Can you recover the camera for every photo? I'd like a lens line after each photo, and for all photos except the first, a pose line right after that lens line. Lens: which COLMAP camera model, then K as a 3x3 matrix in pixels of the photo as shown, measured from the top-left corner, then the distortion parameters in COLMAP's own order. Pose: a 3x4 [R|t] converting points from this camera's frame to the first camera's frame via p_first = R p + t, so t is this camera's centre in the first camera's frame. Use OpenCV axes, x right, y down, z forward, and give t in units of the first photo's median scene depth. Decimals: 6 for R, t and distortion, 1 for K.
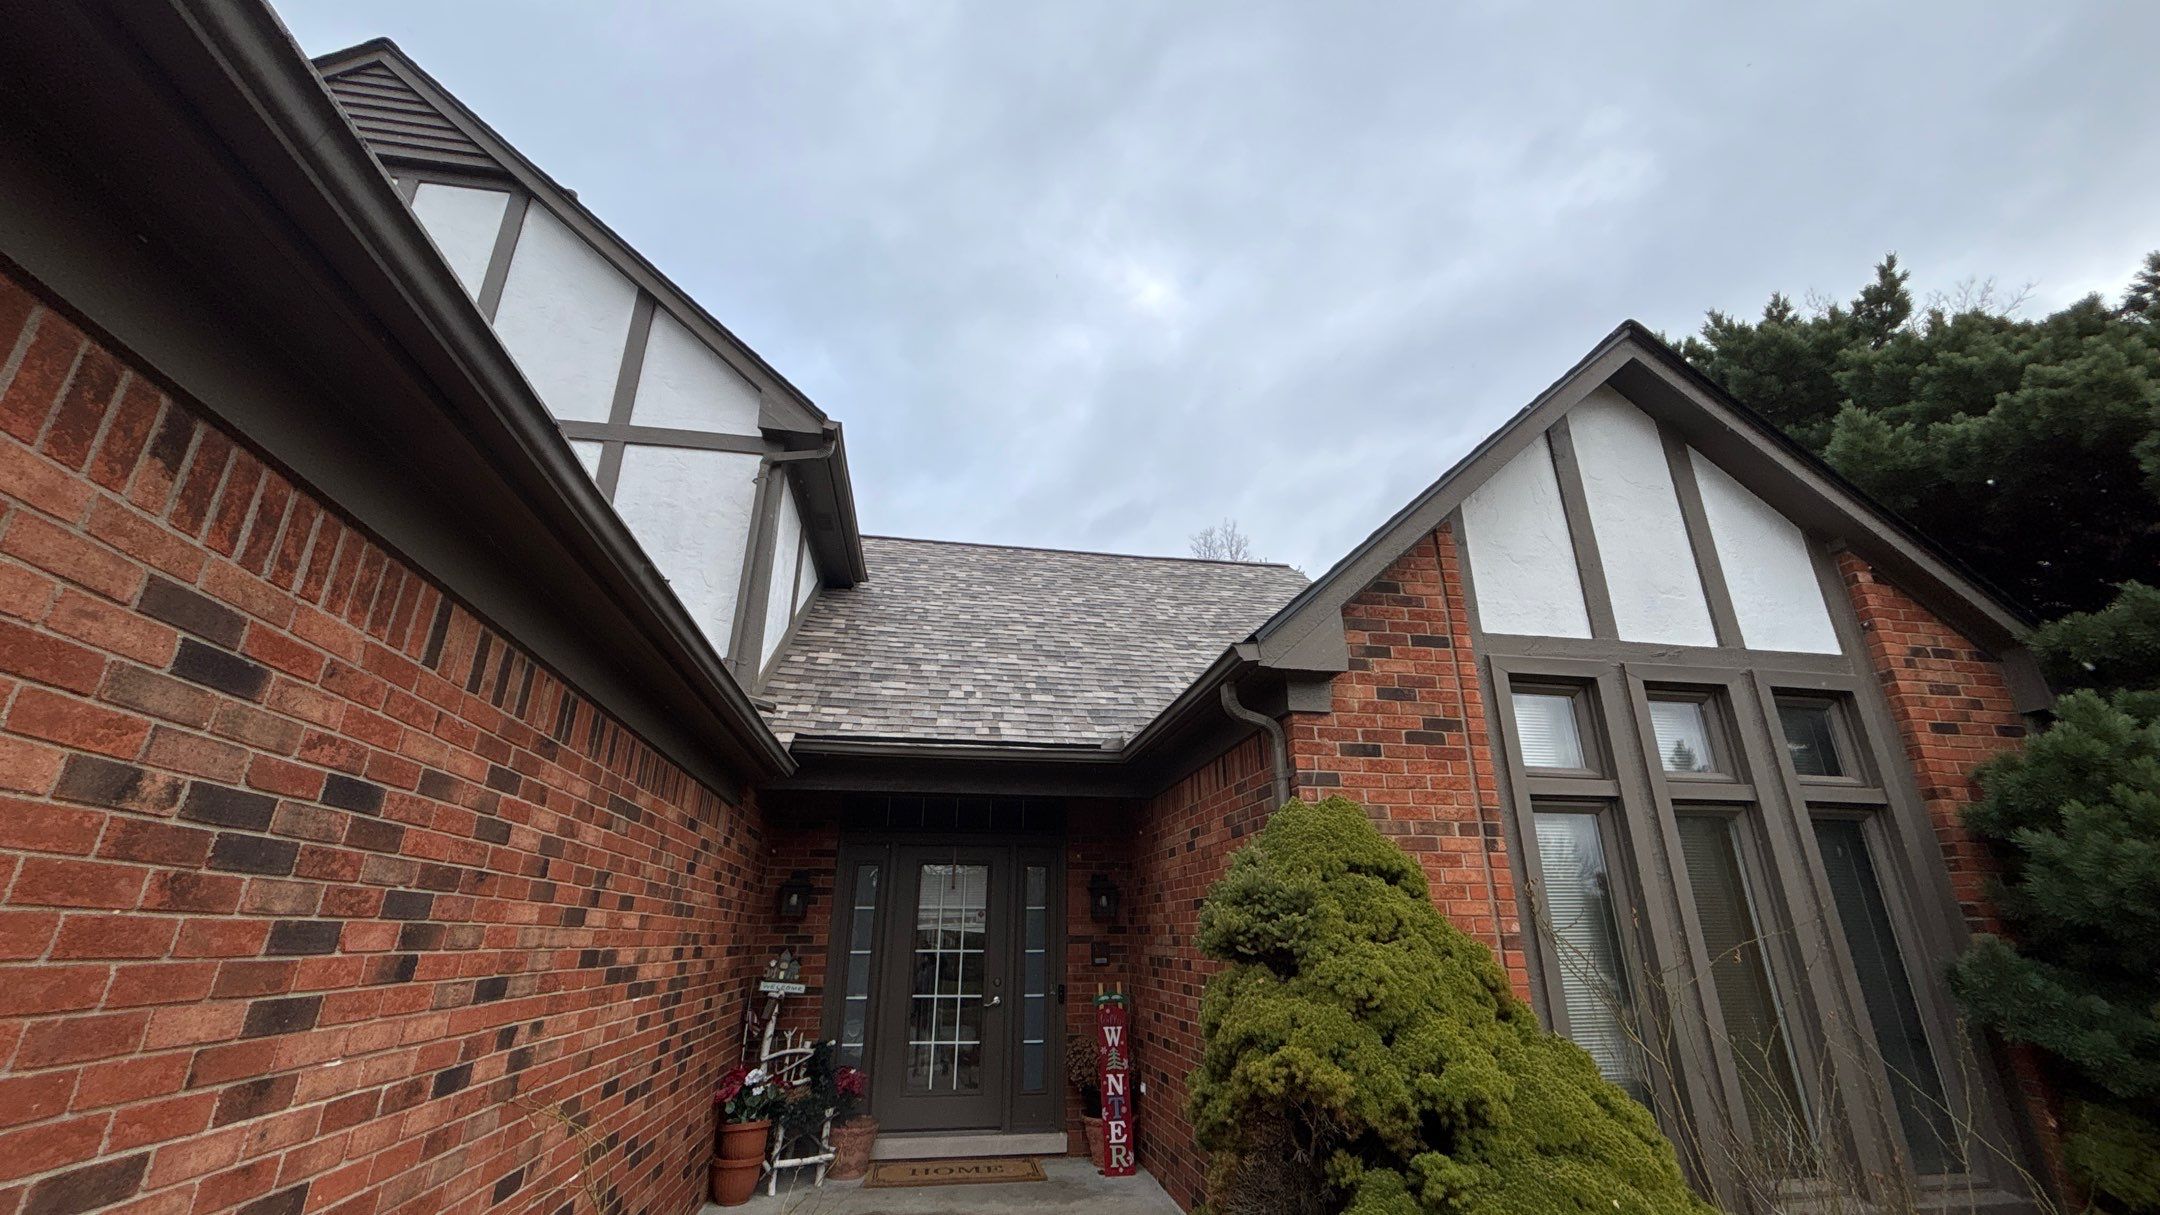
lens RADIAL K [[871.3, 0, 1084.5], [0, 871.3, 600.4], [0, 0, 1]] dist [0.004387, 0.001064]
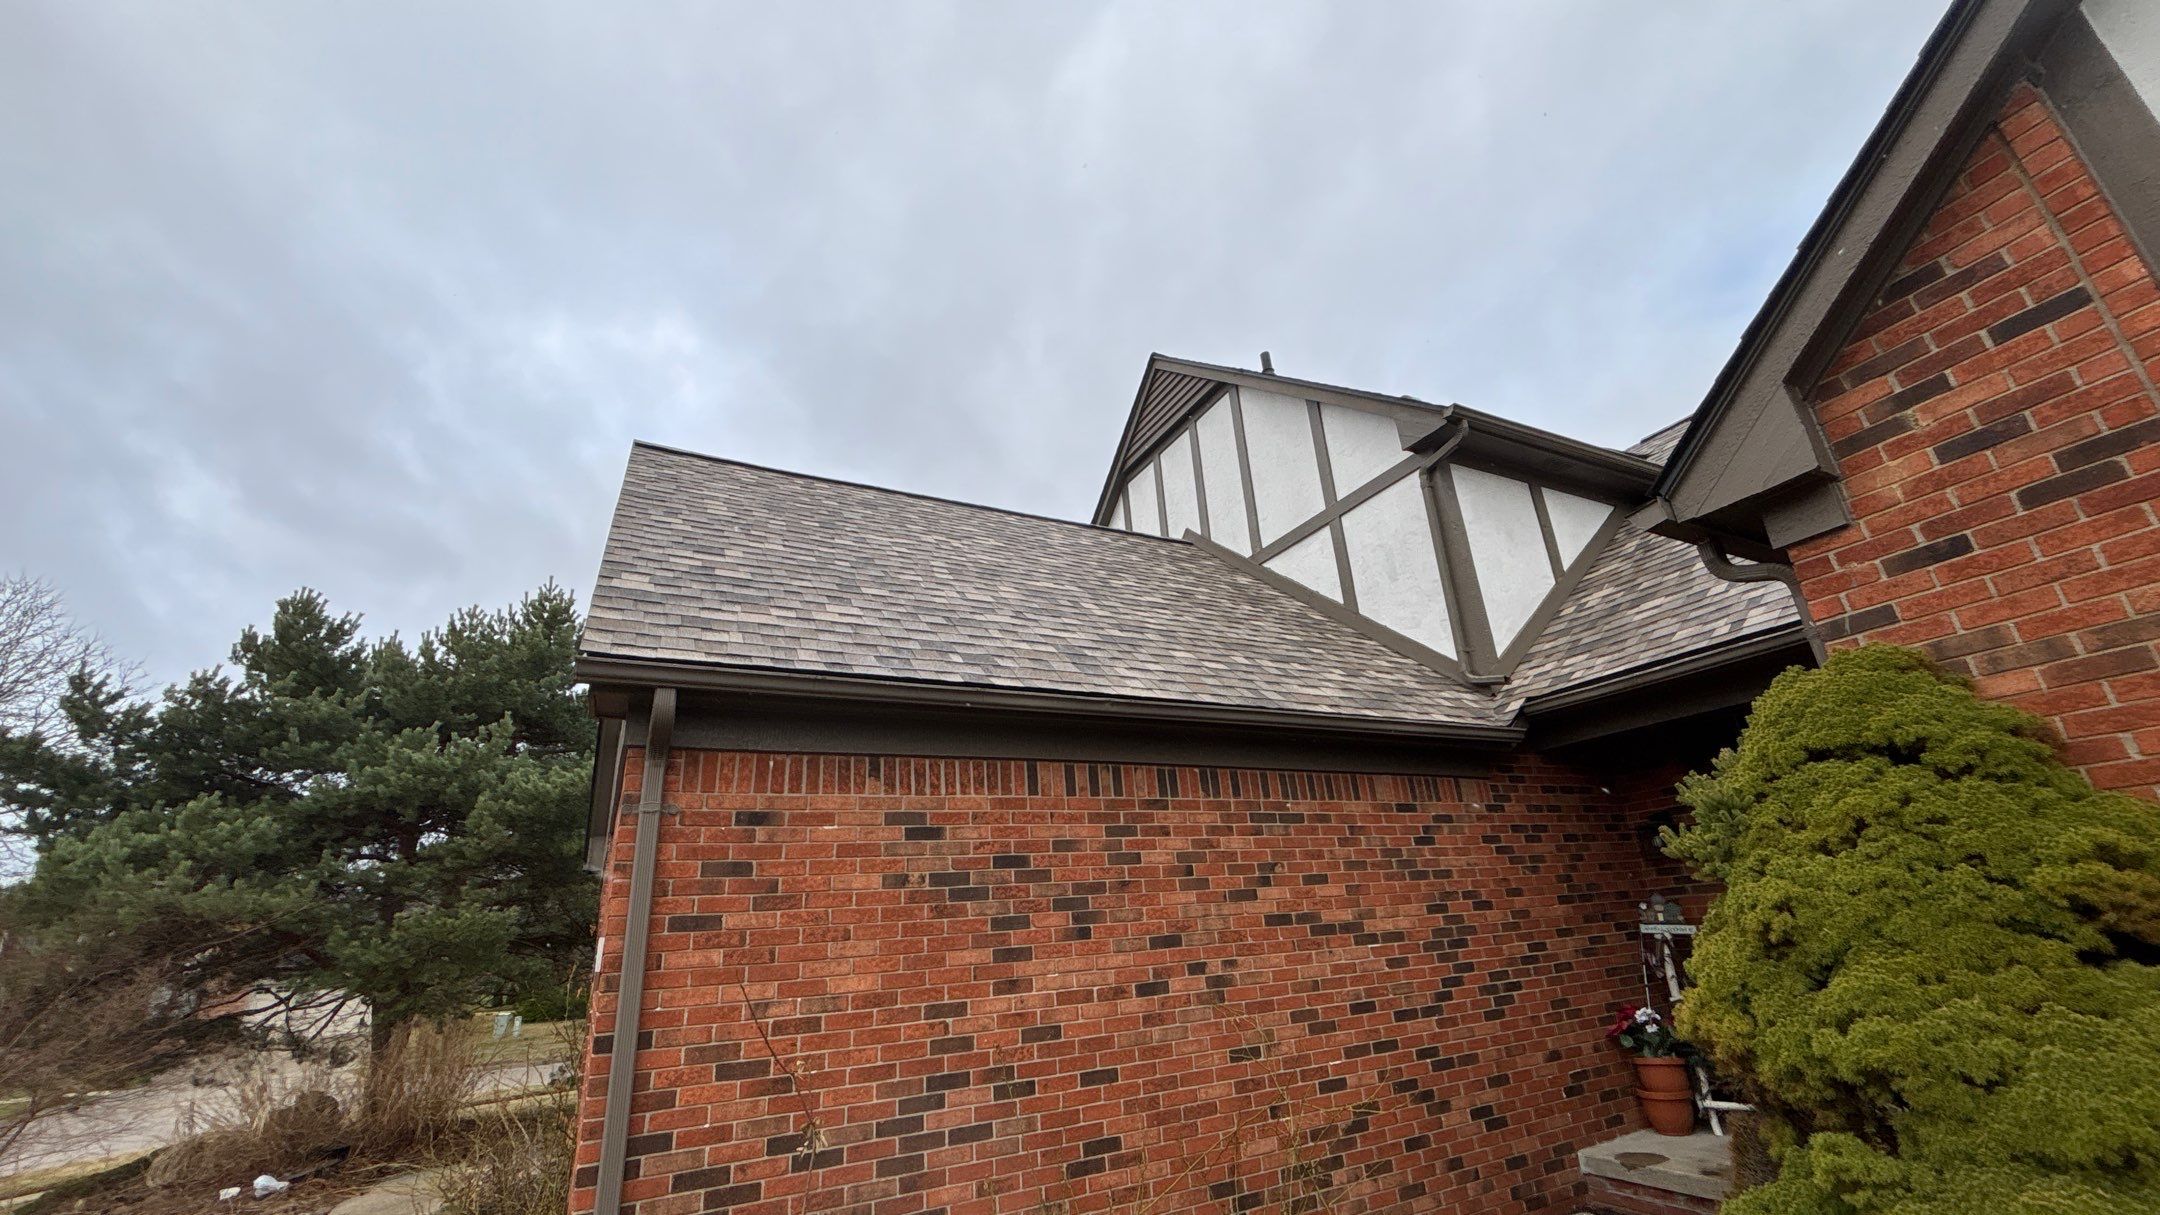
lens RADIAL K [[871.3, 0, 1084.5], [0, 871.3, 600.4], [0, 0, 1]] dist [0.004387, 0.001064]
pose [[0.308295, -0.361386, -0.879974, 0.676039], [0.407666, 0.885977, -0.221027, 0.088890], [0.859513, -0.290594, 0.420468, 0.177628]]
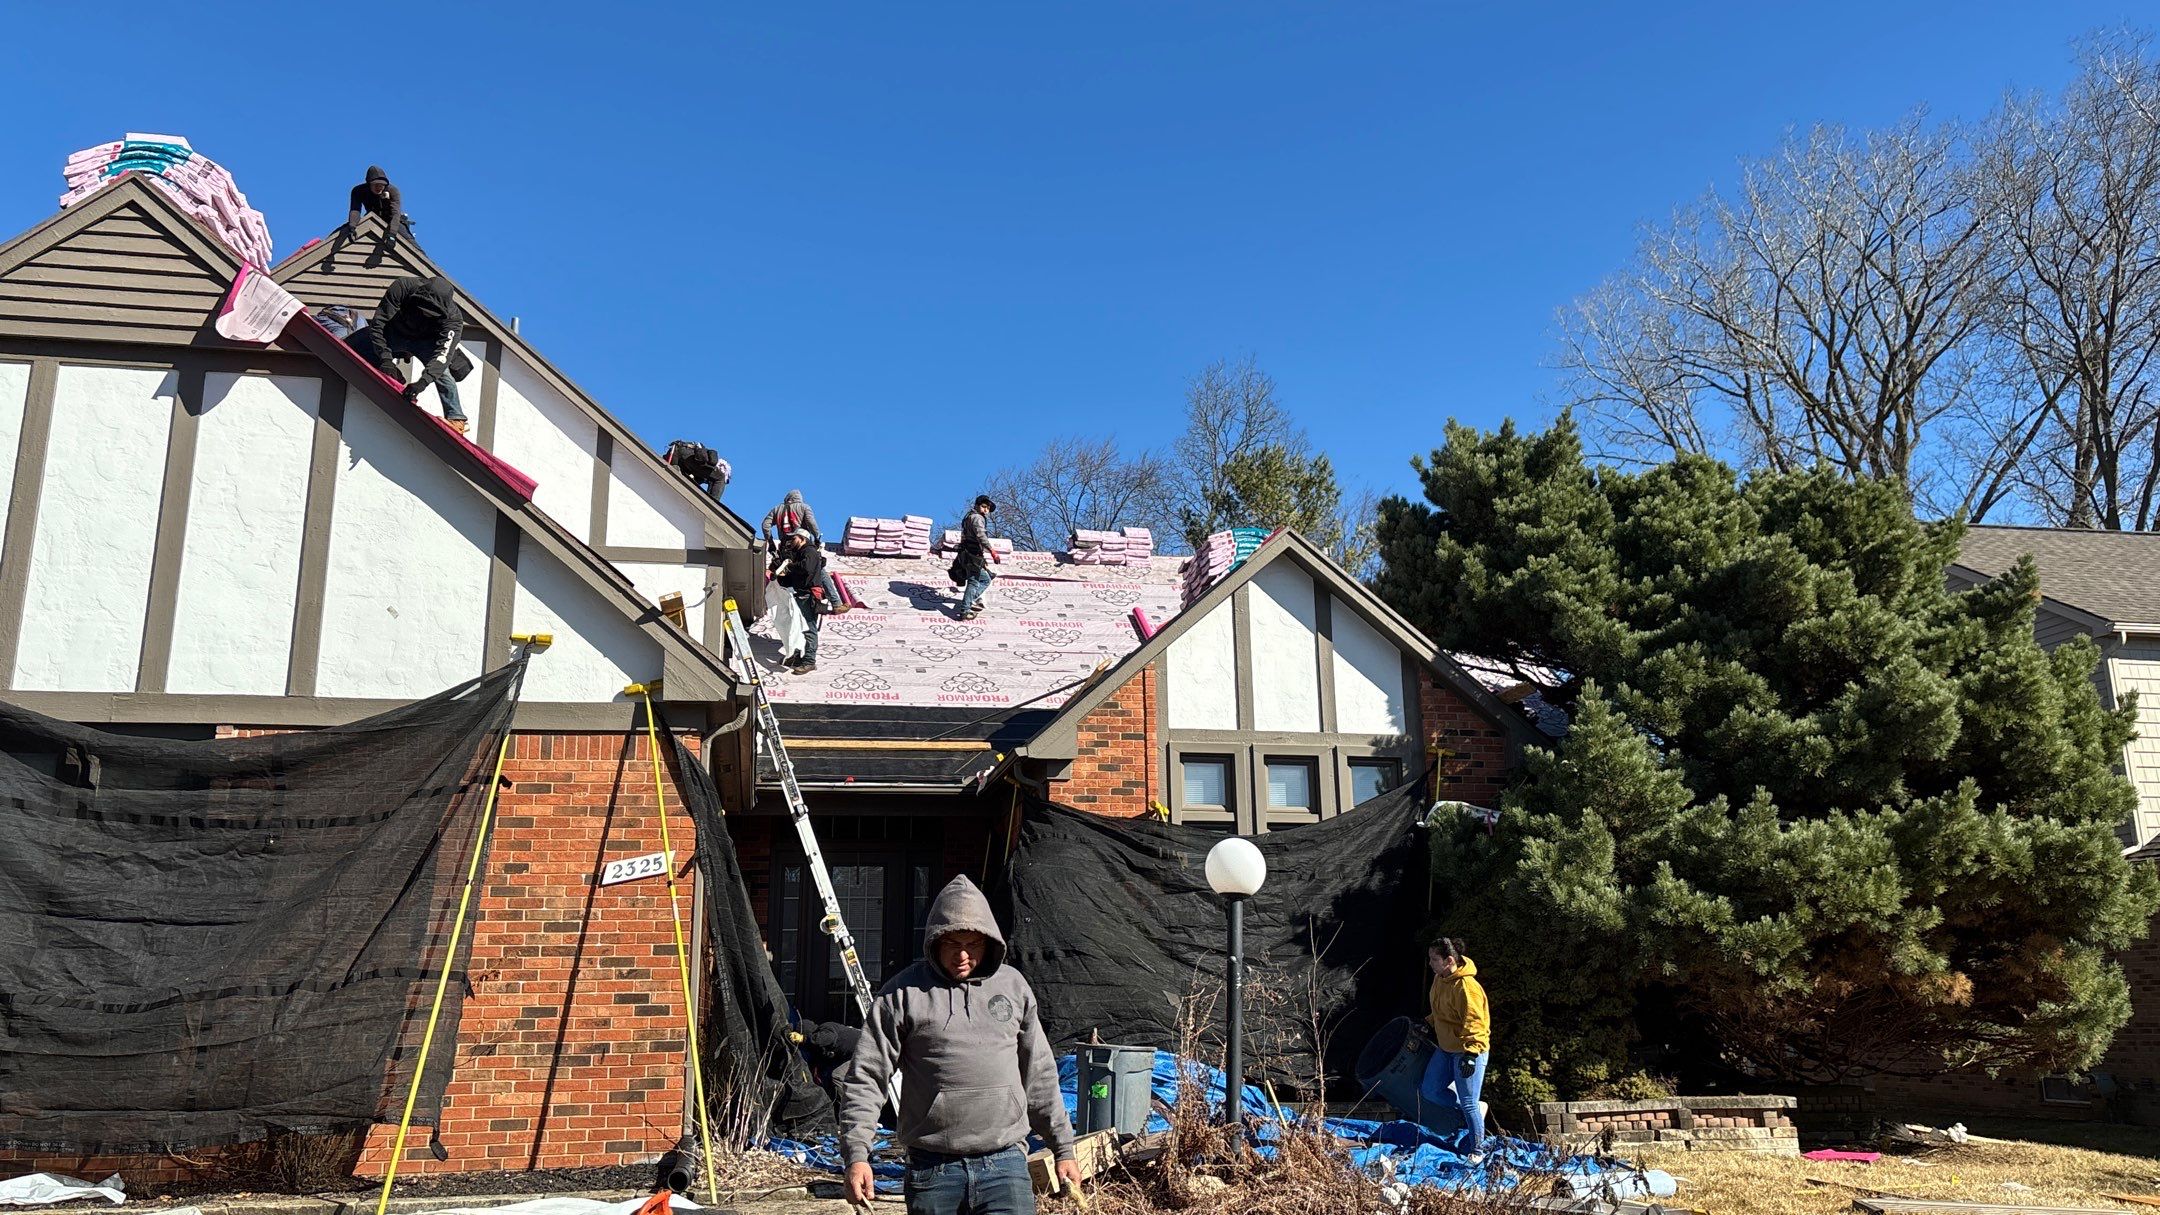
lens RADIAL K [[1605.7, 0, 1080.0], [0, 1605.7, 607.5], [0, 0, 1]] dist [0.074765, 0.001390]
pose [[0.999655, -0.006926, 0.025323, 0.218571], [0.003655, 0.991892, 0.127027, -0.666839], [-0.025997, -0.126891, 0.991576, -2.343079]]
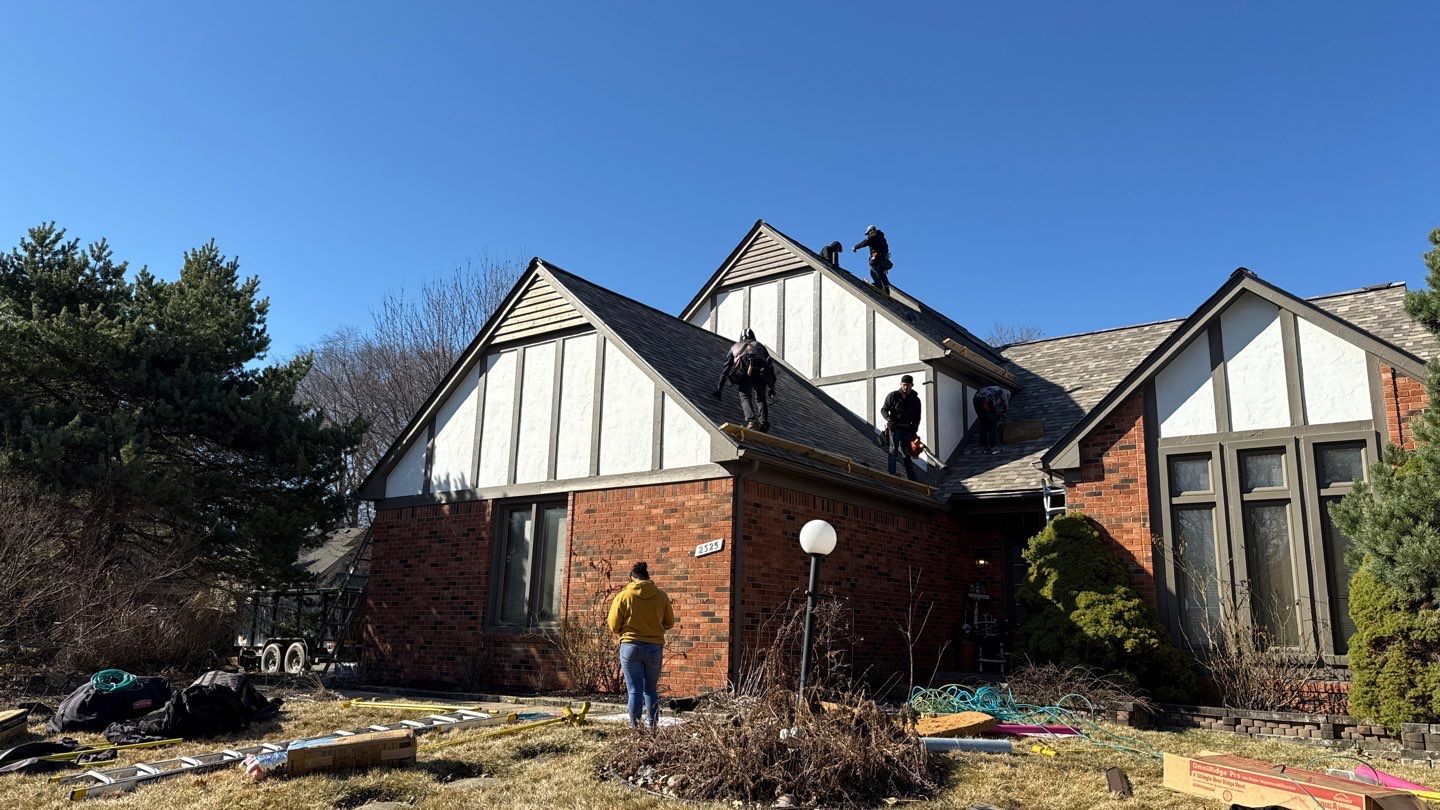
lens RADIAL K [[1031.9, 0, 717.9], [0, 1031.9, 412.5], [0, 0, 1]] dist [0.207440, -0.360594]
pose [[0.683596, -0.136996, -0.716888, 1.872637], [0.241023, 0.969496, 0.044561, -0.492321], [0.688915, -0.203248, 0.695763, -1.998086]]
